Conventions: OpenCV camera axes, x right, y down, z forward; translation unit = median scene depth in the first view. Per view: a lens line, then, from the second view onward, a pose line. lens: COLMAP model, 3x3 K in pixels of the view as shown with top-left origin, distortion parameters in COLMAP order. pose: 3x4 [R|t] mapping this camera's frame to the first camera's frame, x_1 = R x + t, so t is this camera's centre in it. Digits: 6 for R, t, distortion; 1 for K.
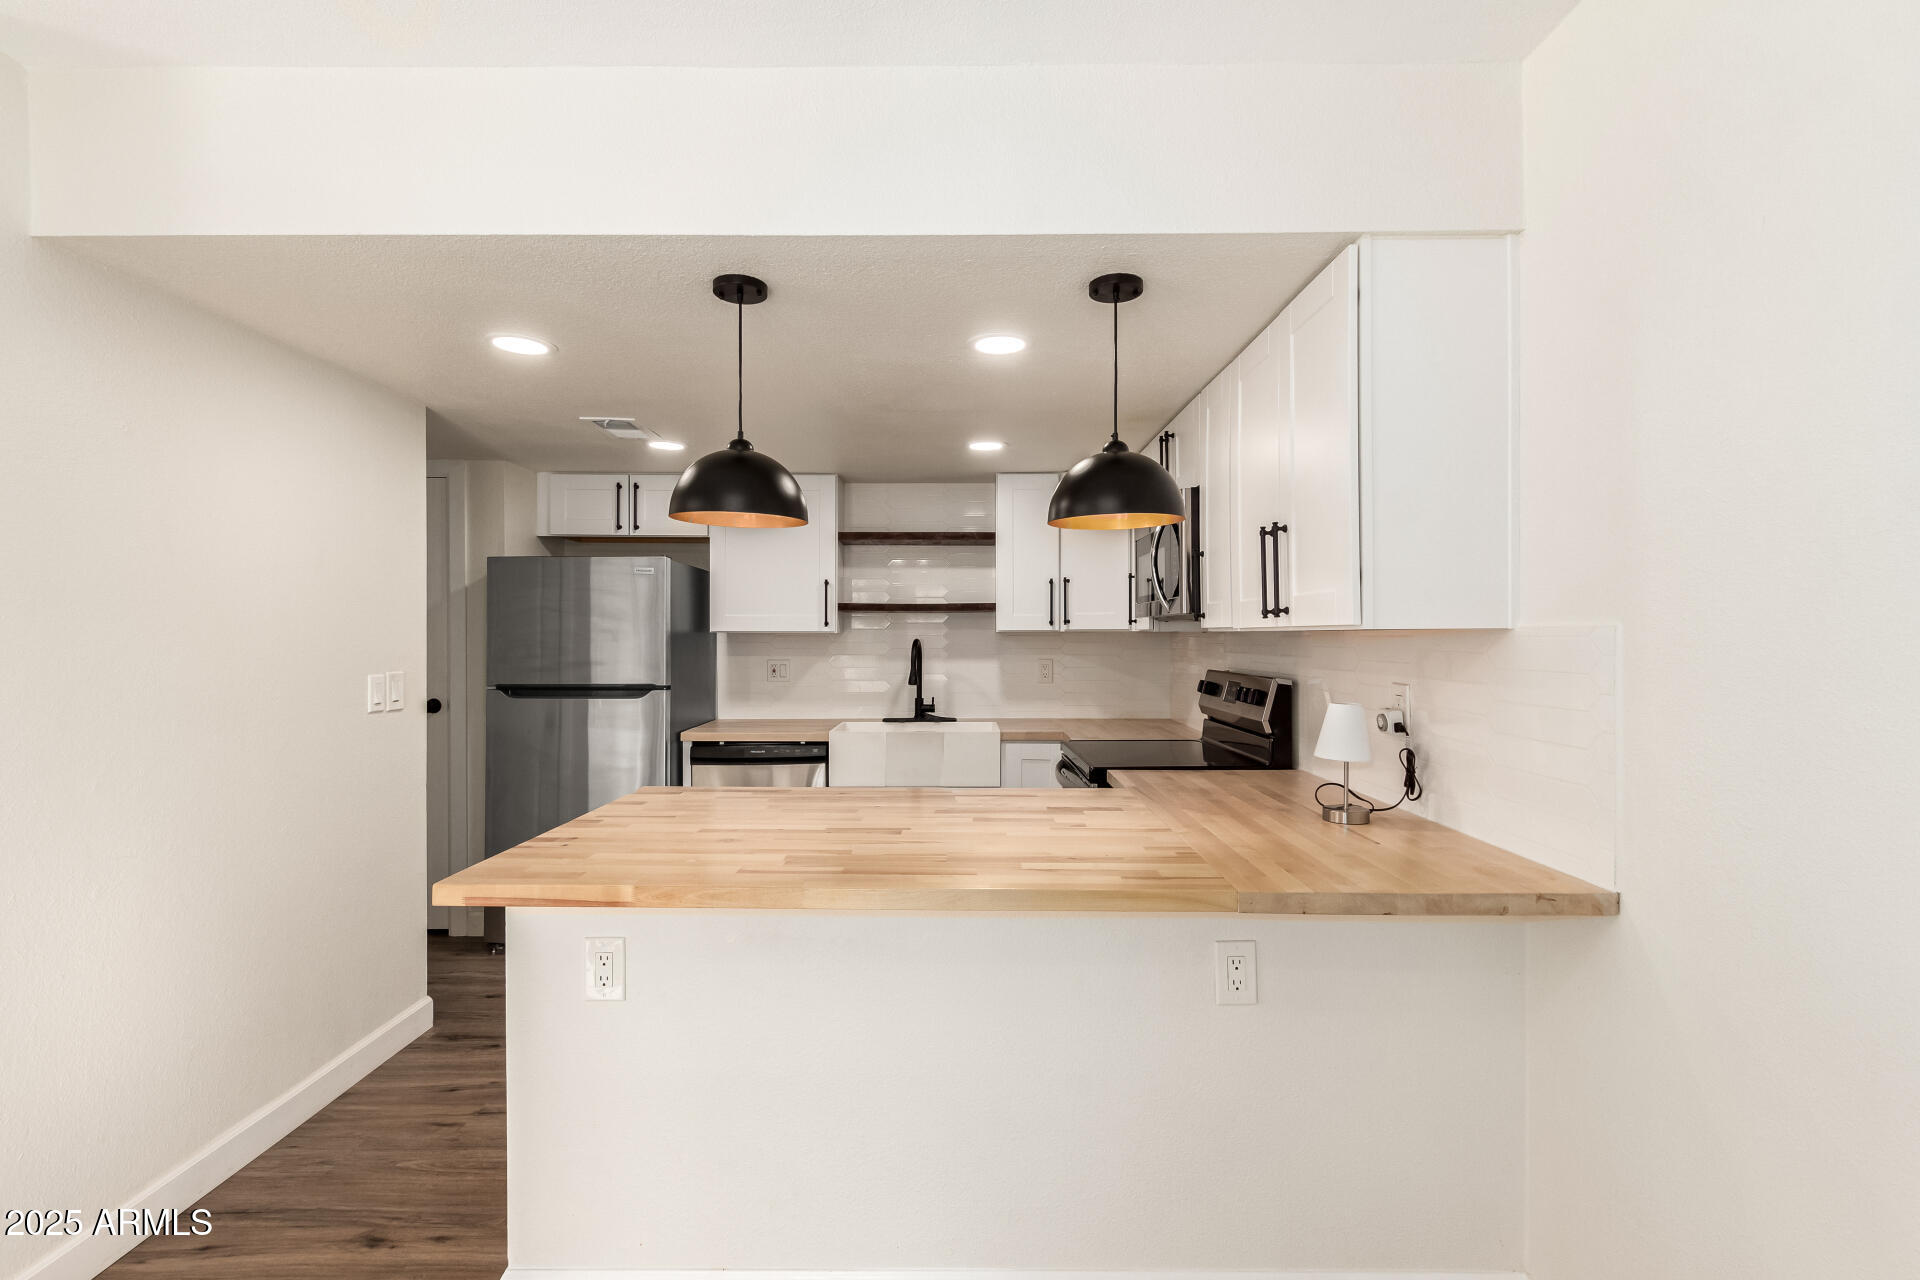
lens RADIAL K [[889.6, 0, 944.8], [0, 889.6, 638.4], [0, 0, 1]] dist [0.003504, 0.000445]
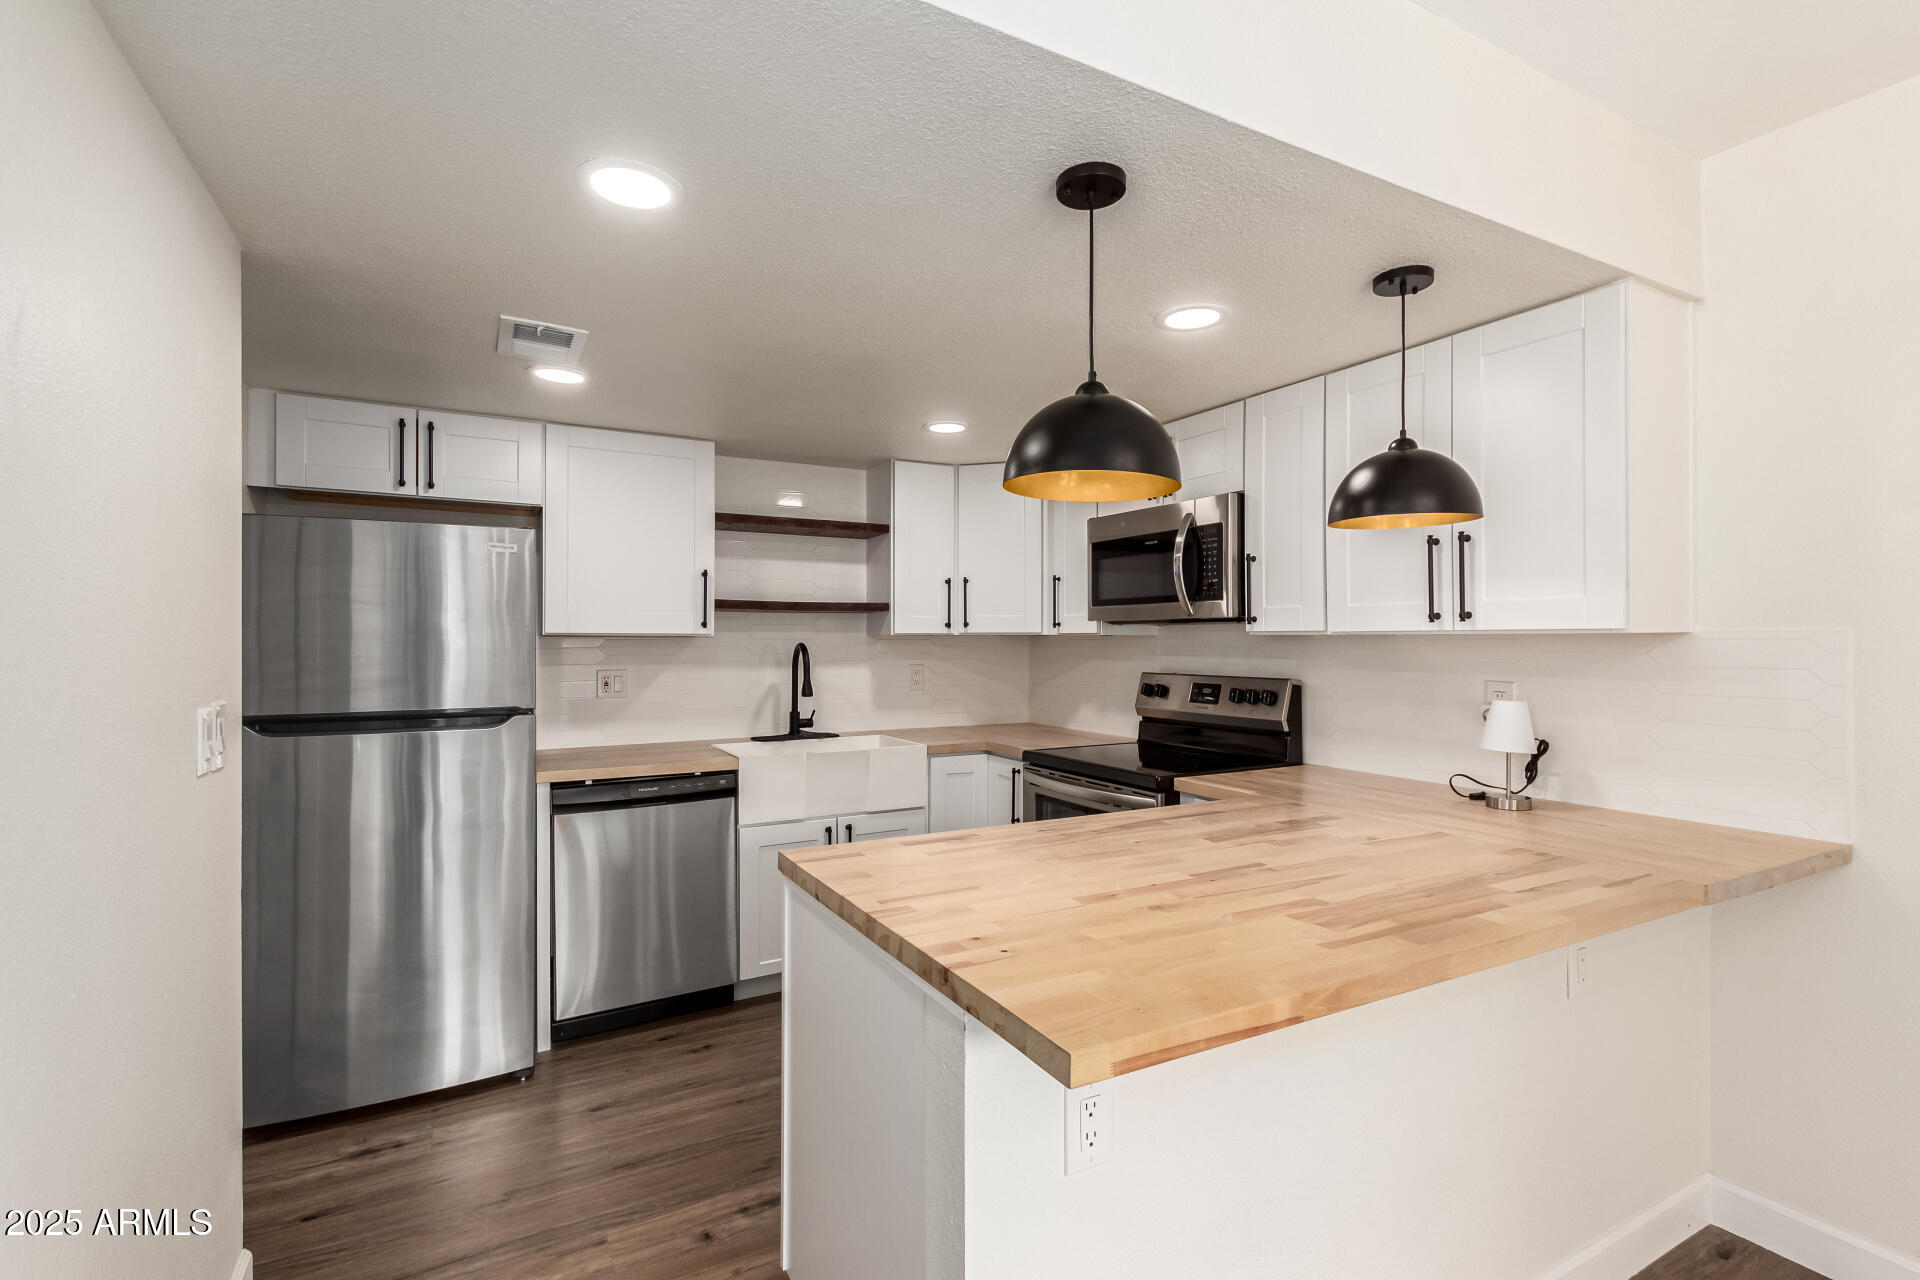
lens RADIAL K [[889.6, 0, 960.0], [0, 889.6, 639.2], [0, 0, 1]] dist [0.003504, 0.000445]
pose [[0.872087, 0.000178, 0.489350, -0.328007], [0.001566, 0.999994, -0.003154, -0.000047], [-0.489348, 0.003517, 0.872082, 0.180882]]
